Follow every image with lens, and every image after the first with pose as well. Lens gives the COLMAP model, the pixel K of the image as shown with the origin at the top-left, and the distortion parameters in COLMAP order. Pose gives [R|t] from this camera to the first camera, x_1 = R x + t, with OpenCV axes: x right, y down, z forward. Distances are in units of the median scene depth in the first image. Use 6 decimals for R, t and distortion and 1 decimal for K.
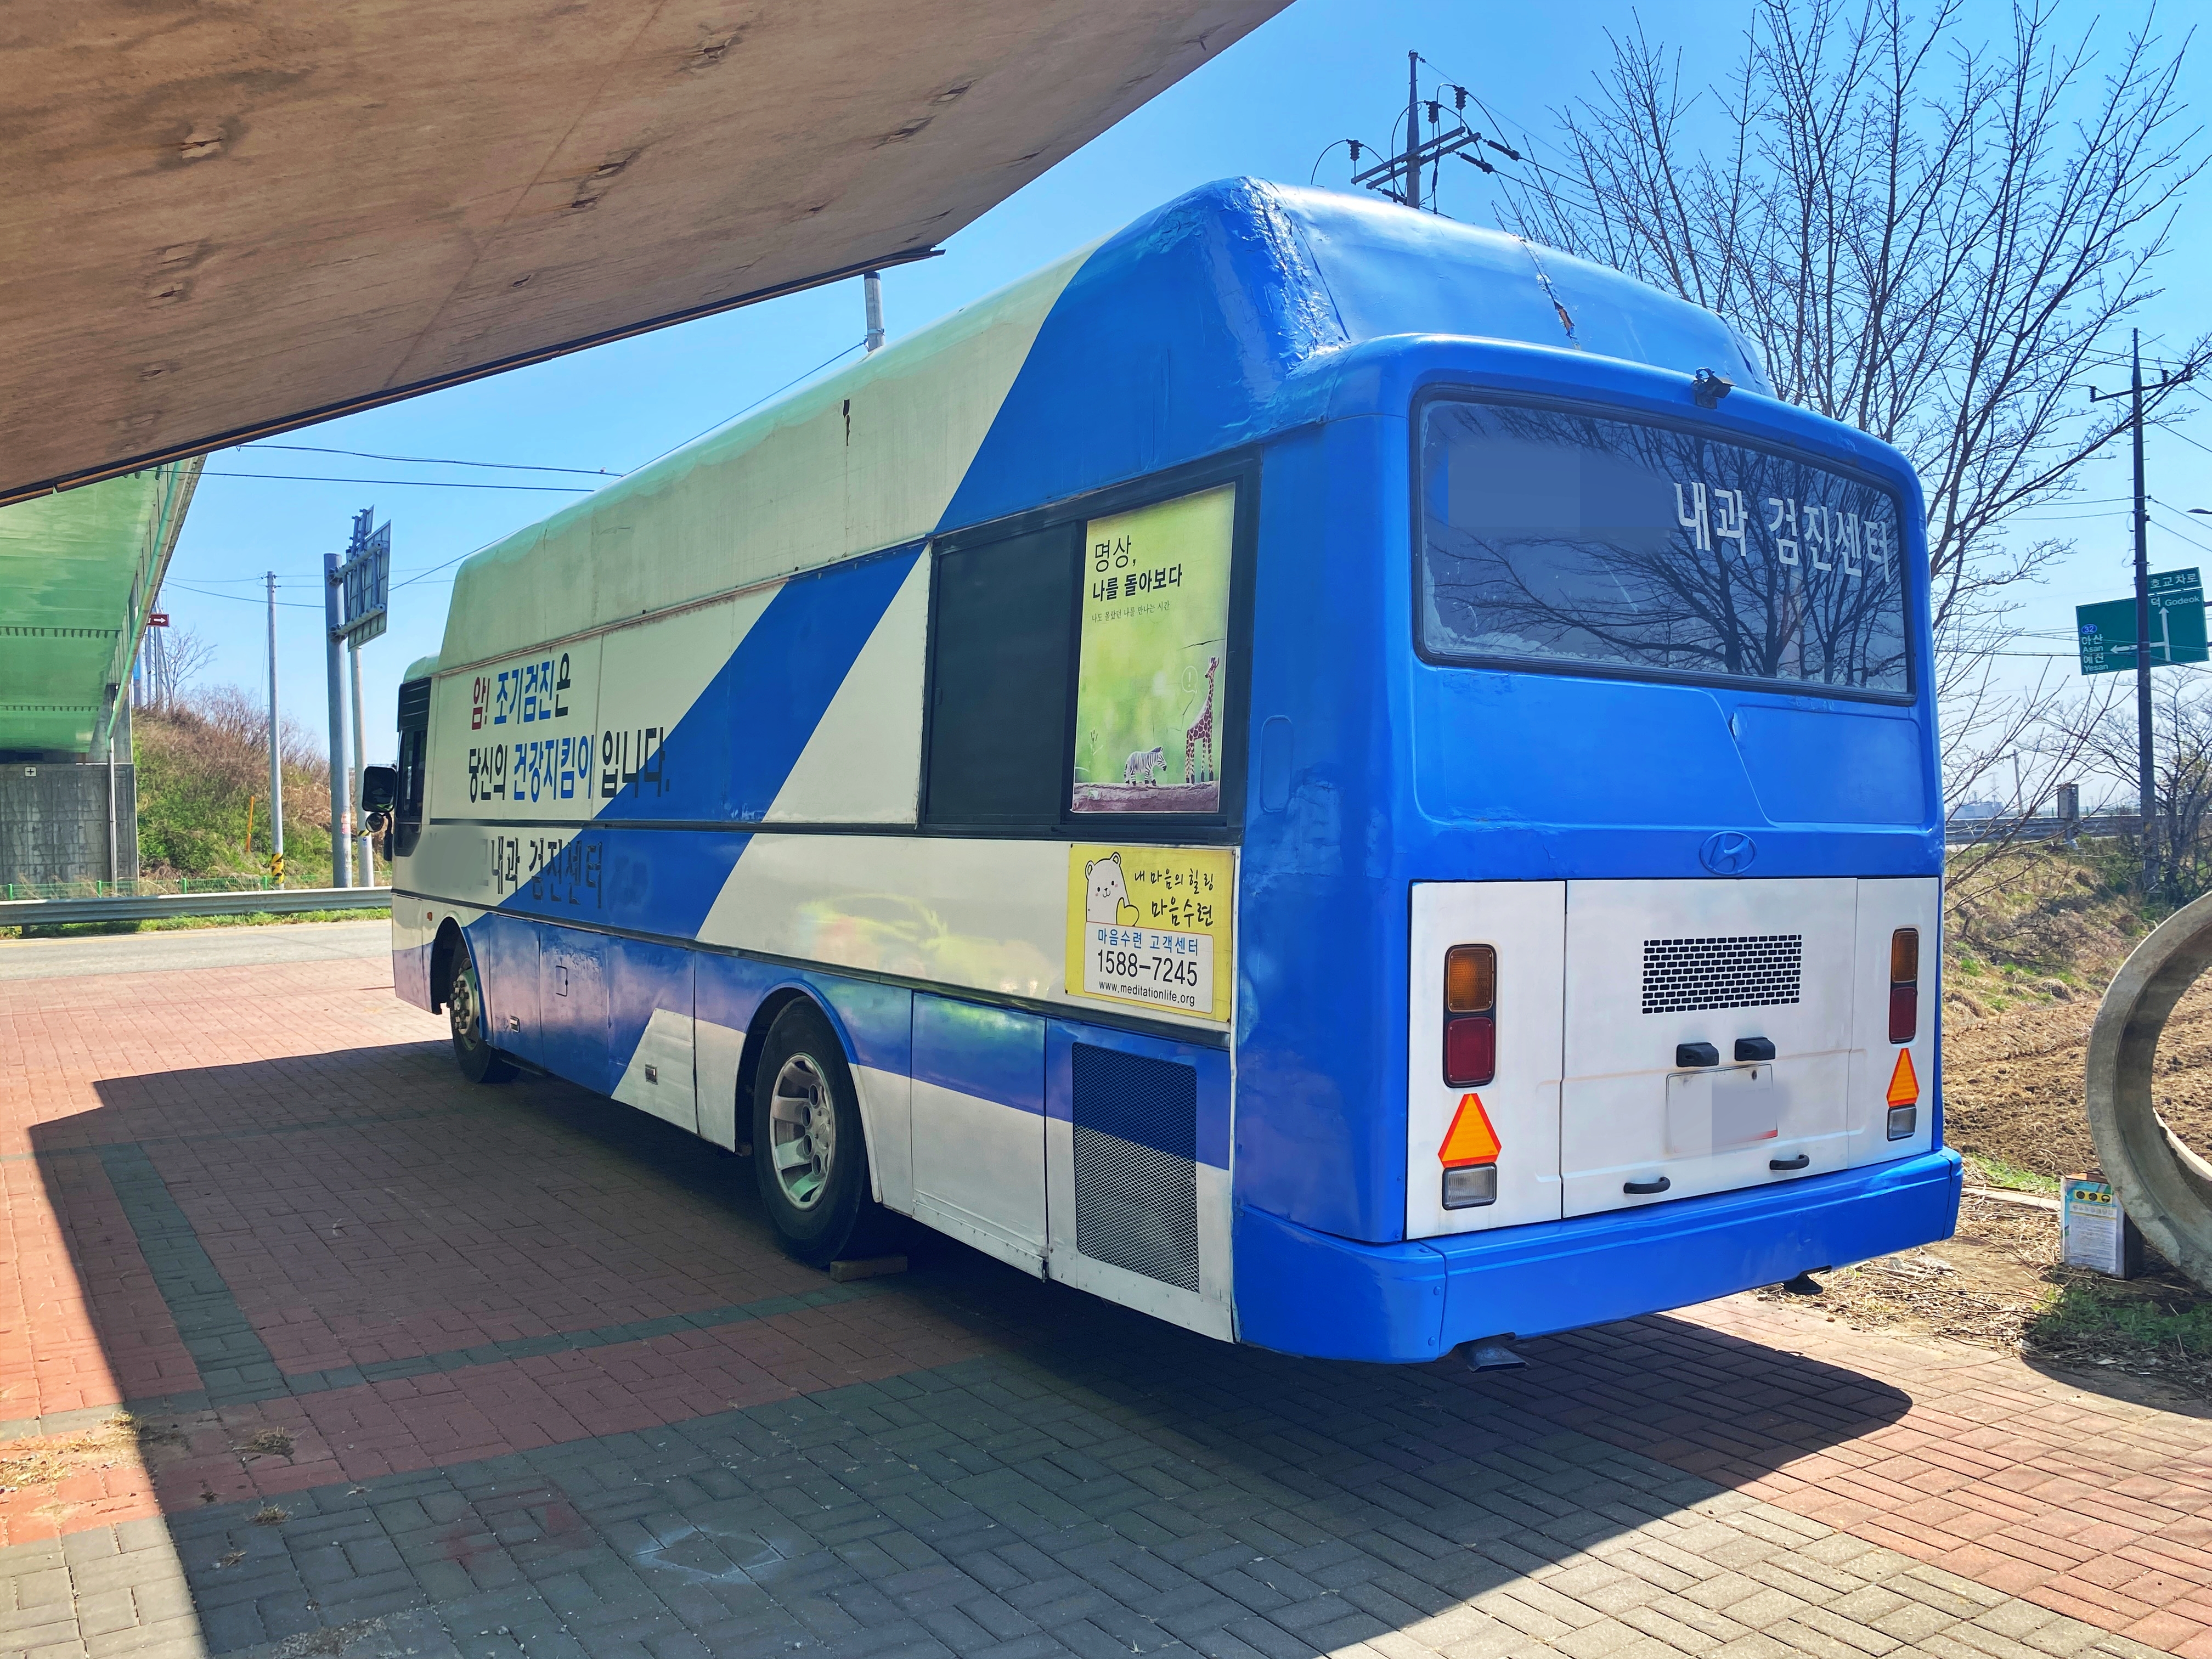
lens RADIAL K [[1697.8, 0, 1106.0], [0, 1697.8, 829.5], [0, 0, 1]] dist [0.029015, 0.001406]
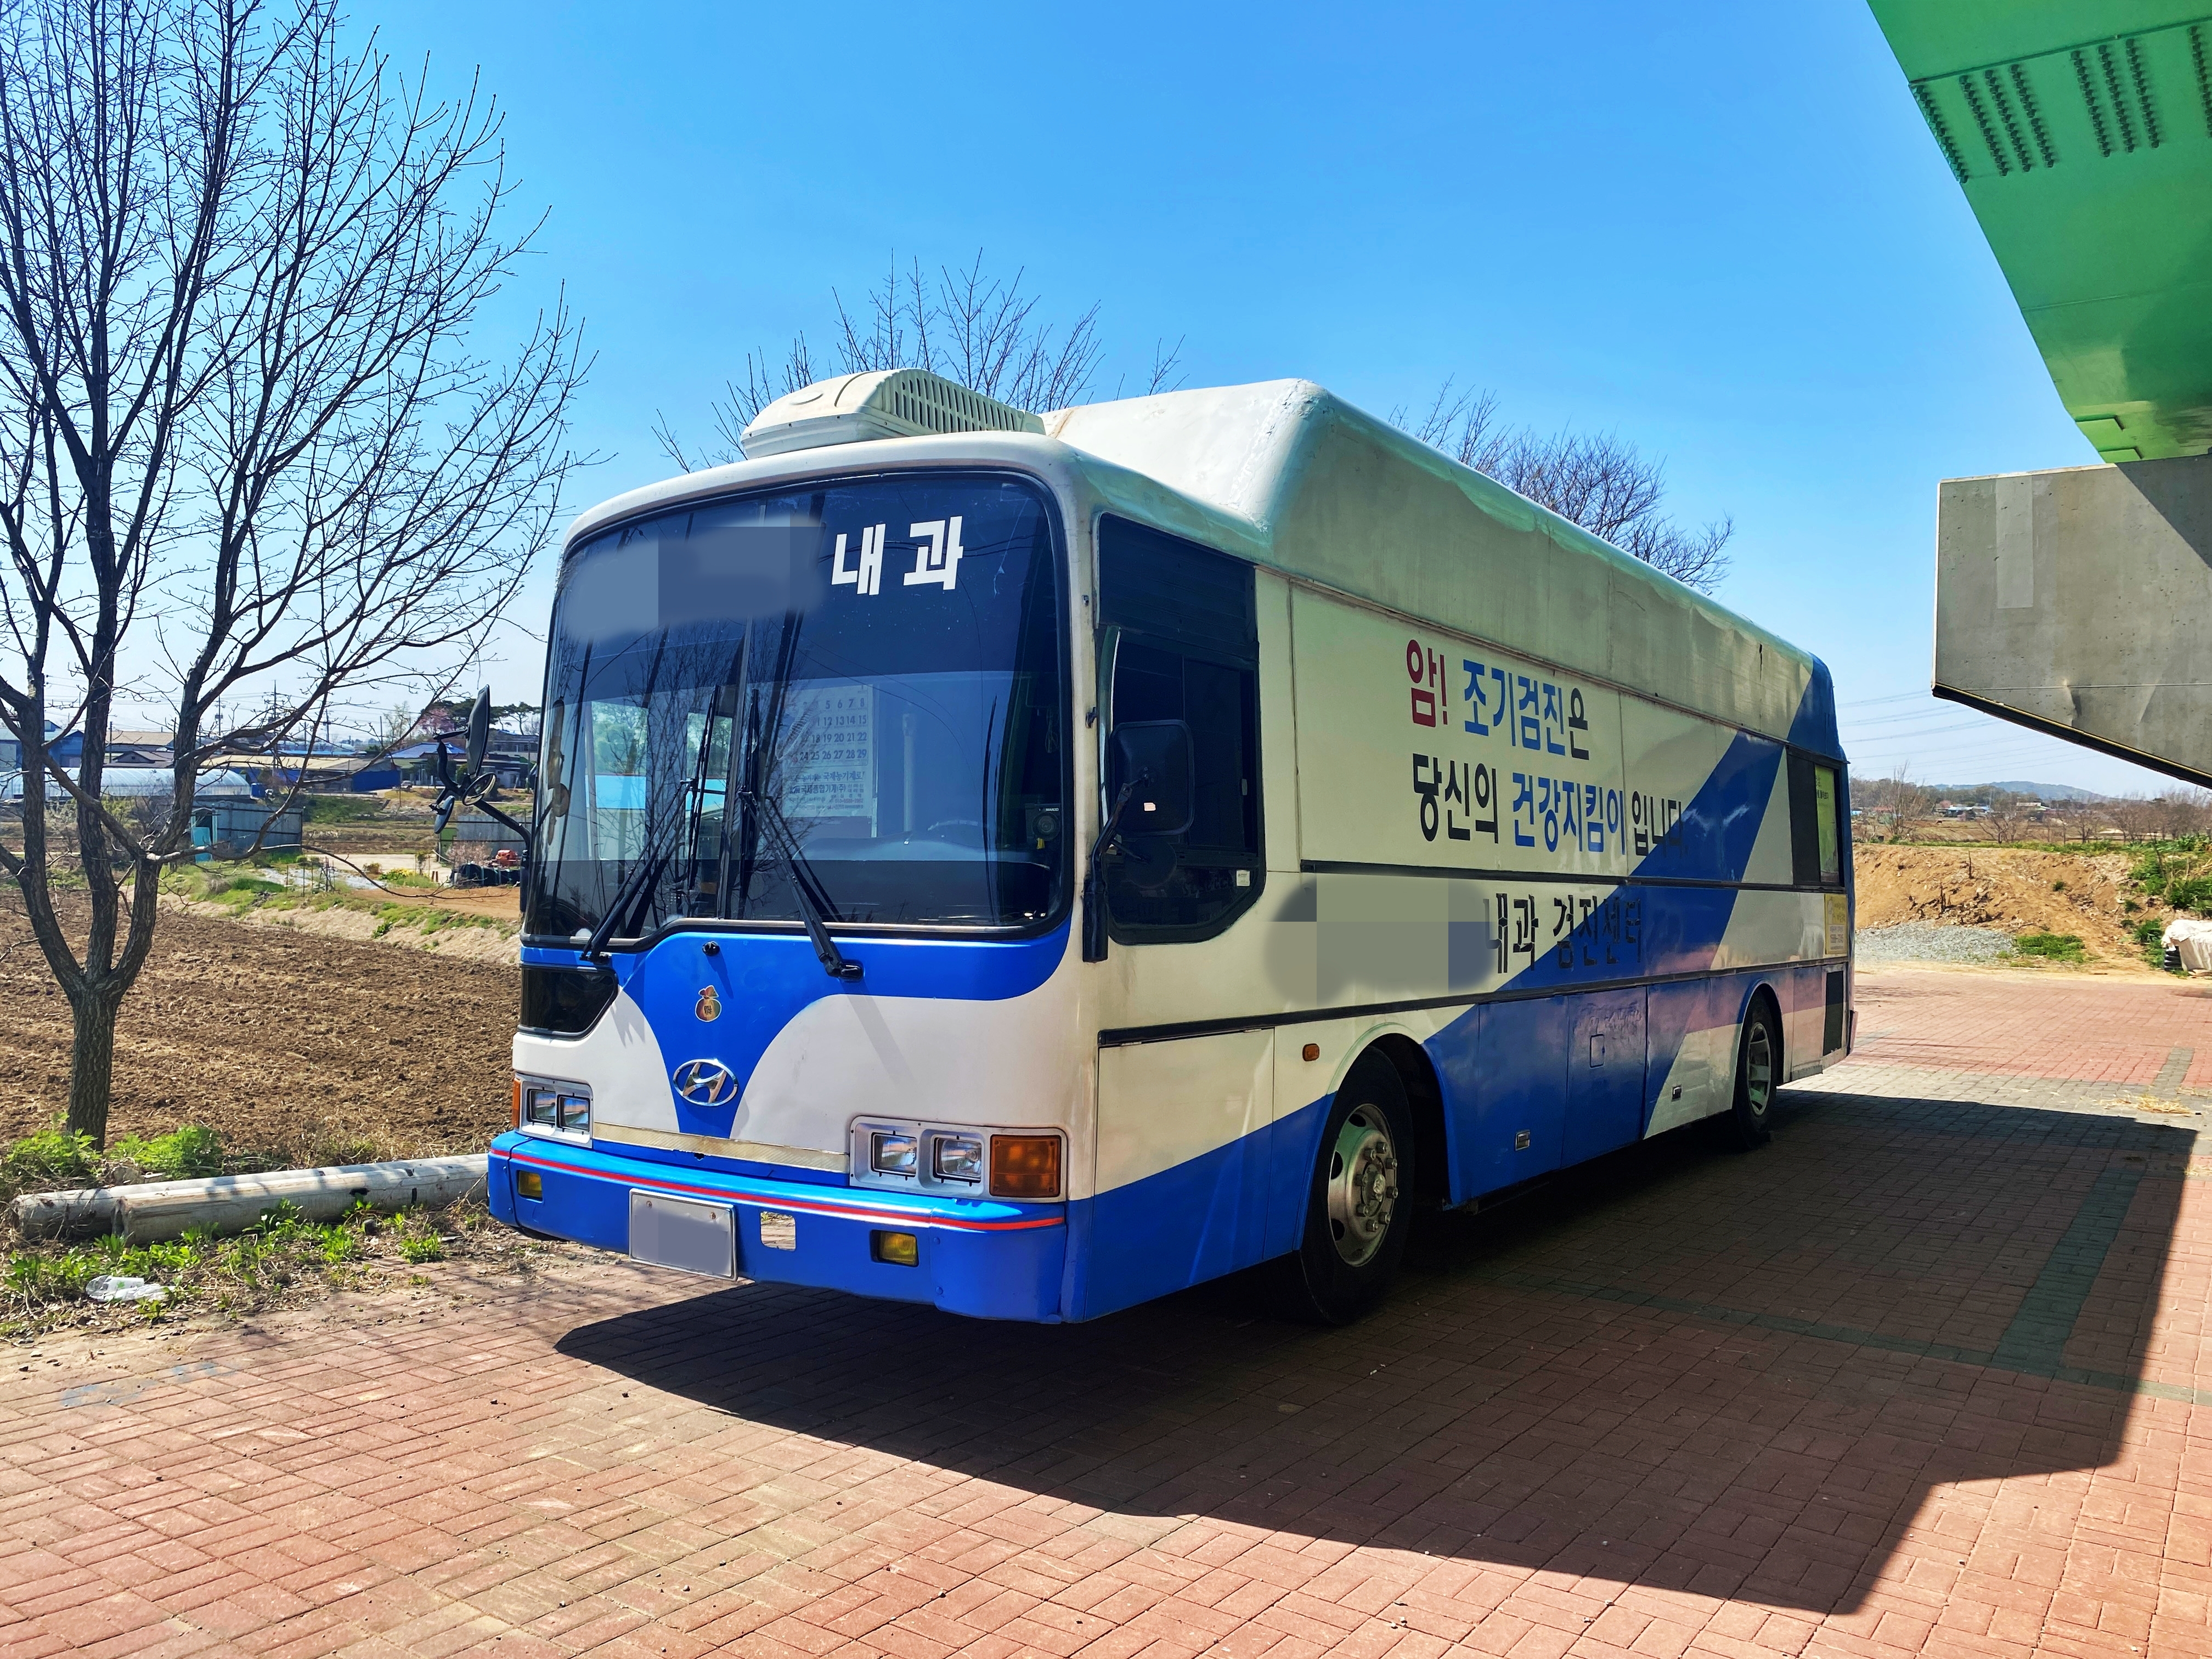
lens RADIAL K [[1697.8, 0, 1106.0], [0, 1697.8, 829.5], [0, 0, 1]] dist [0.029015, 0.001406]
pose [[-0.360482, 0.023338, 0.932474, -2.015058], [-0.011779, 0.999493, -0.029569, 0.000215], [-0.932692, -0.021642, -0.360024, 2.944453]]
